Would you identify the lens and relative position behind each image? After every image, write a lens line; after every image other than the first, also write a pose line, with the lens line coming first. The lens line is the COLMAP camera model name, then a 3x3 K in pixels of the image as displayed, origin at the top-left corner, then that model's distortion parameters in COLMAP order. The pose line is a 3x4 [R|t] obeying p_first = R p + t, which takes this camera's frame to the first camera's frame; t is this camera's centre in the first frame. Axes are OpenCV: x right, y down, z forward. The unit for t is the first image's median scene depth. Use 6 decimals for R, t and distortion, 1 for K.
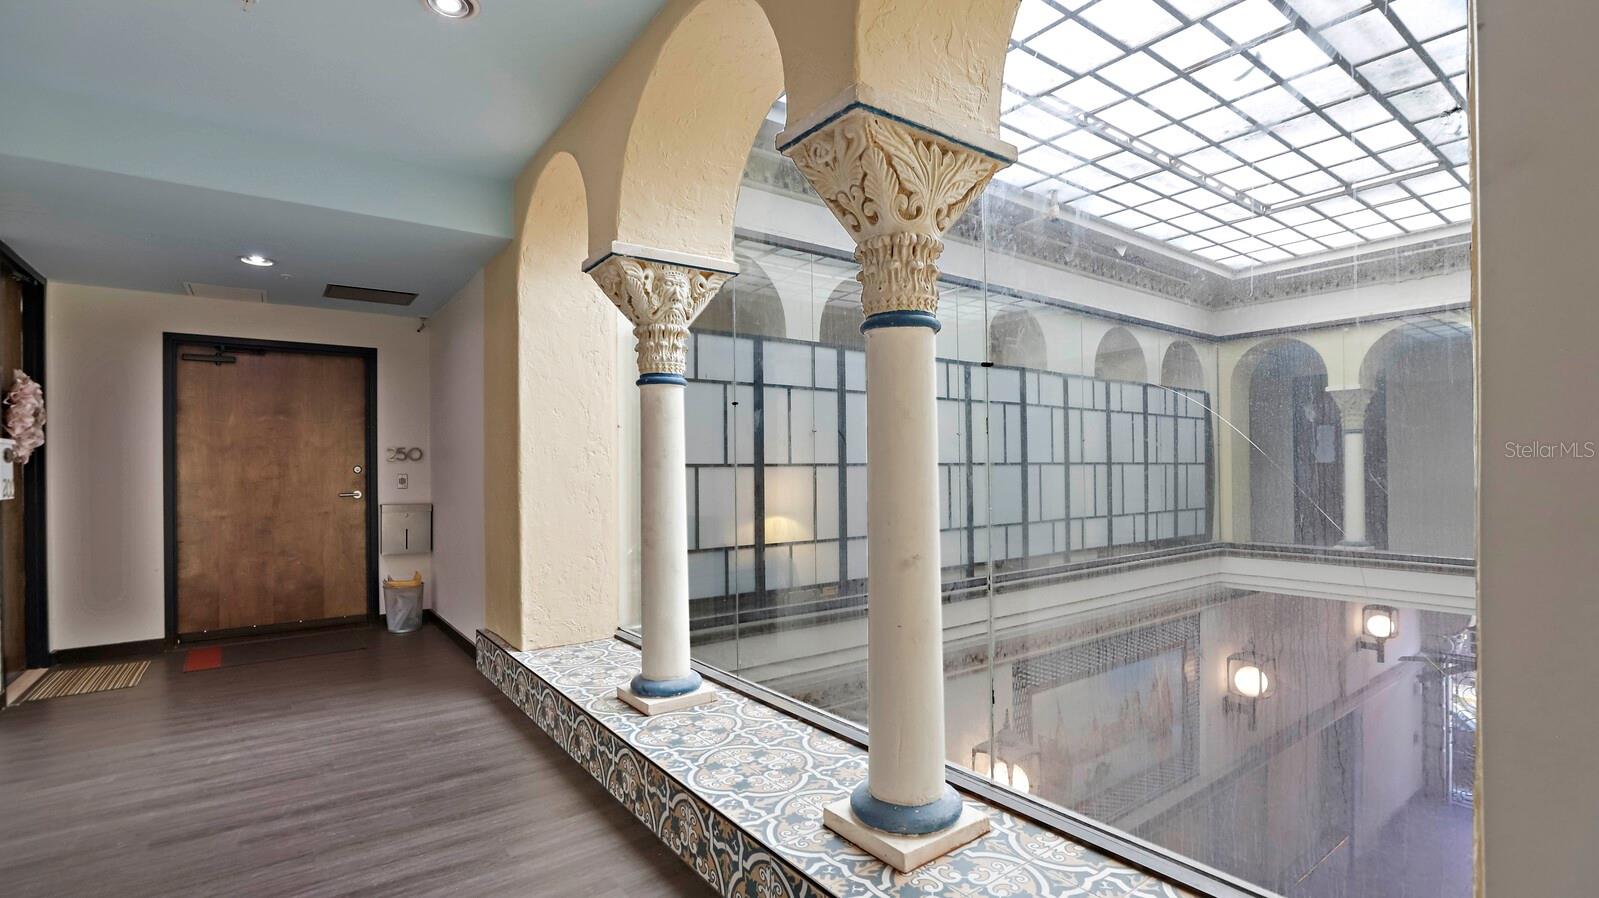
lens RADIAL K [[744.9, 0, 798.0], [0, 744.9, 461.8], [0, 0, 1]] dist [-0.035529, 0.012091]
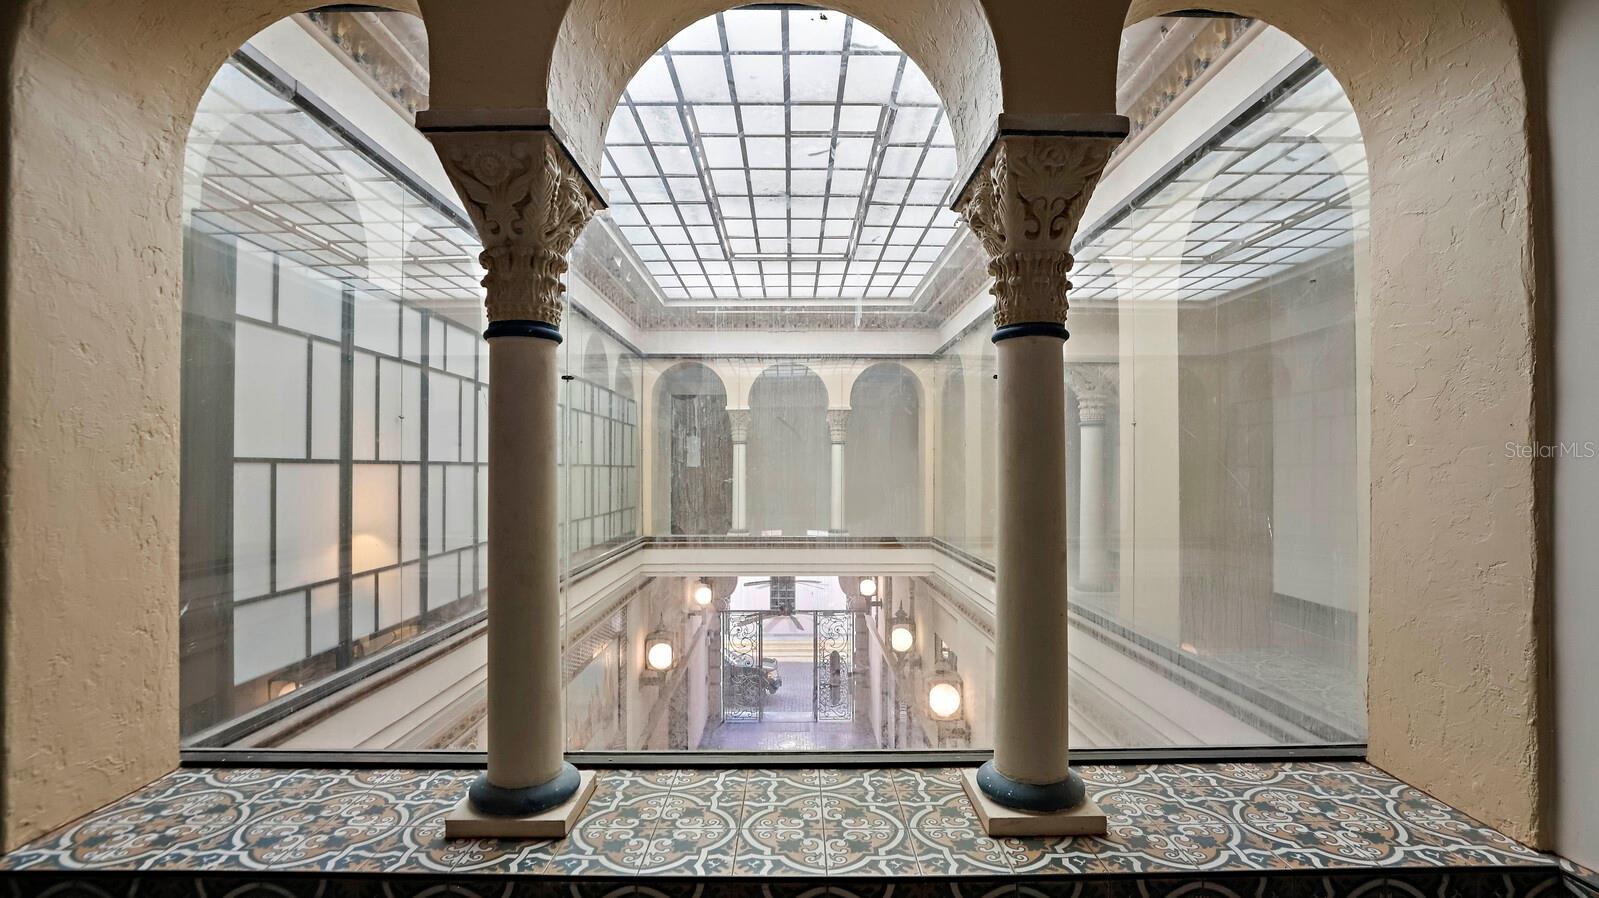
lens RADIAL K [[744.9, 0, 798.8], [0, 744.9, 450.5], [0, 0, 1]] dist [-0.035529, 0.012091]
pose [[0.580488, 0.027319, 0.813810, -0.364497], [-0.011941, 0.999615, -0.025039, 0.006198], [-0.814181, 0.004817, 0.580591, 0.258628]]
